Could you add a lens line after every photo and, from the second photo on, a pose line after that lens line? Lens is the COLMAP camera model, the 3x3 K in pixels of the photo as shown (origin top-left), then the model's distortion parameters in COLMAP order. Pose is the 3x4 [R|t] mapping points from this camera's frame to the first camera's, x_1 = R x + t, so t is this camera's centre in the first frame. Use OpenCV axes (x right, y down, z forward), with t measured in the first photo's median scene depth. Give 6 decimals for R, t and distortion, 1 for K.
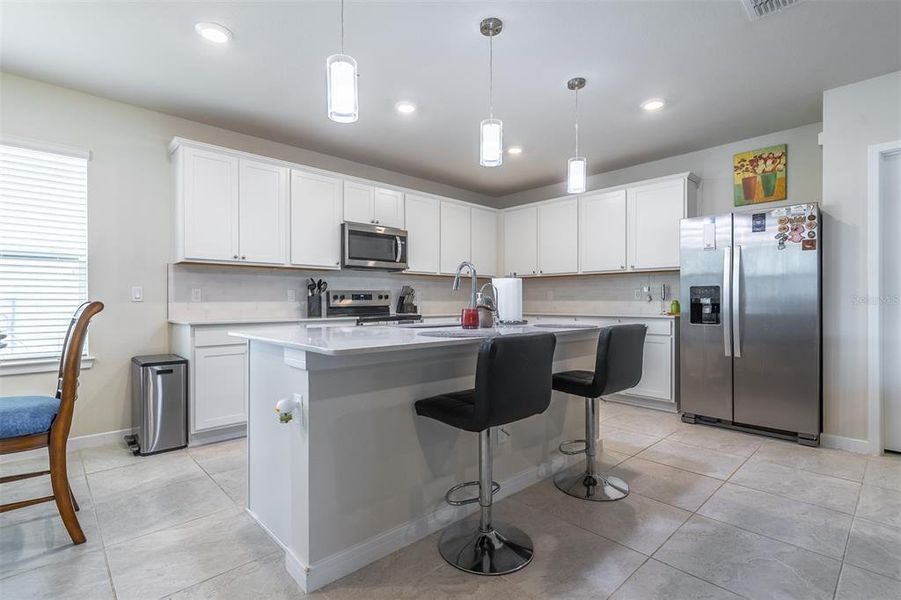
lens RADIAL K [[430.7, 0, 448.2], [0, 430.7, 301.8], [0, 0, 1]] dist [0.000971, 0.001116]
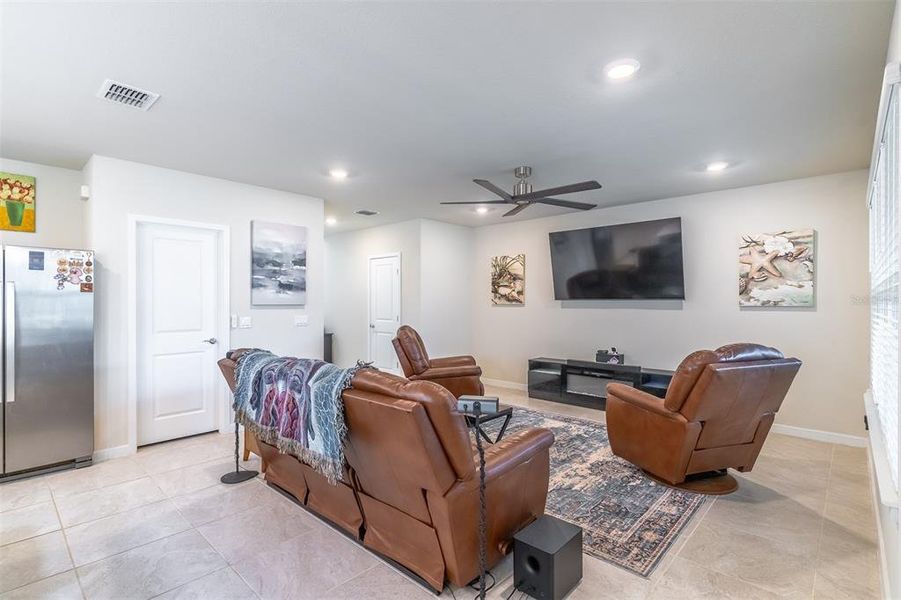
lens RADIAL K [[430.7, 0, 448.2], [0, 430.7, 301.8], [0, 0, 1]] dist [0.000971, 0.001116]
pose [[-0.061762, 0.000700, 0.998091, -0.334886], [0.002965, 0.999995, -0.000518, -0.089590], [-0.998087, 0.002927, -0.061764, 0.126743]]
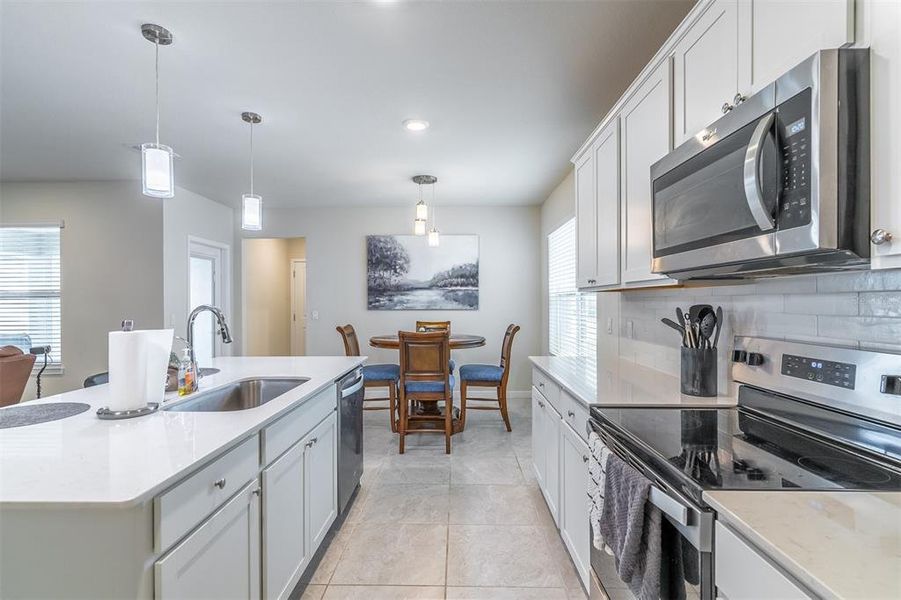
lens RADIAL K [[430.7, 0, 448.2], [0, 430.7, 301.8], [0, 0, 1]] dist [0.000971, 0.001116]
pose [[-0.698881, 0.008164, -0.715191, 0.232816], [0.005096, 0.999966, 0.006435, -0.083490], [0.715219, 0.000853, -0.698899, 1.502046]]
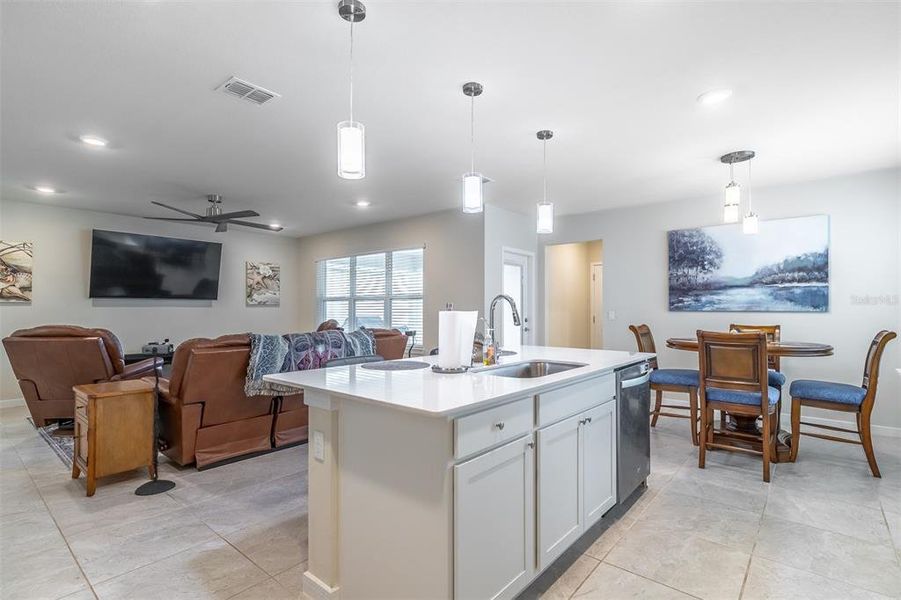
lens RADIAL K [[430.7, 0, 448.2], [0, 430.7, 301.8], [0, 0, 1]] dist [0.000971, 0.001116]
pose [[-0.993699, 0.000170, -0.112079, 0.215369], [0.001575, 0.999921, -0.012443, -0.055691], [0.112068, -0.012541, -0.993621, 1.565090]]
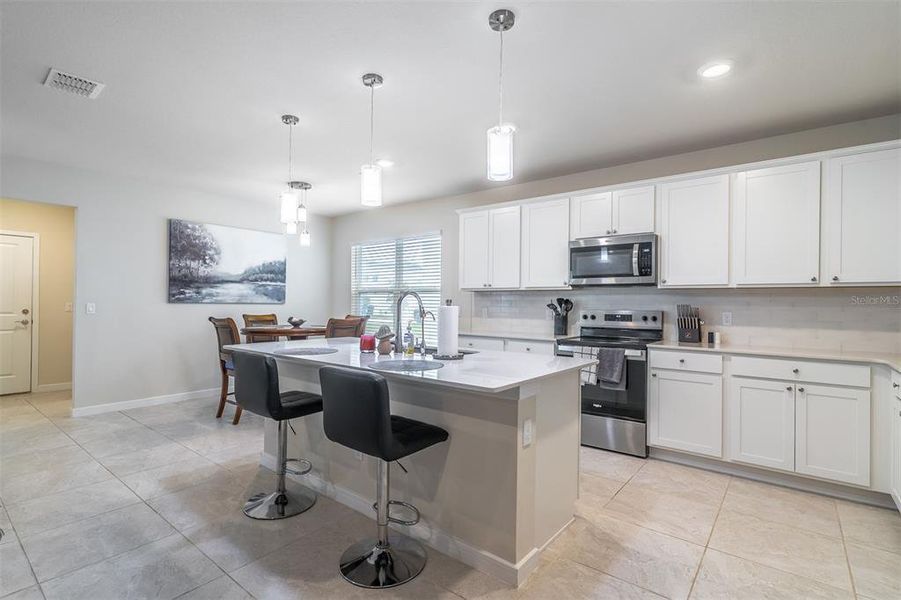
lens RADIAL K [[430.7, 0, 448.2], [0, 430.7, 301.8], [0, 0, 1]] dist [0.000971, 0.001116]
pose [[0.140485, 0.000823, -0.990082, 0.910373], [-0.013960, 0.999902, -0.001150, -0.055393], [0.989984, 0.013983, 0.140483, 0.781602]]
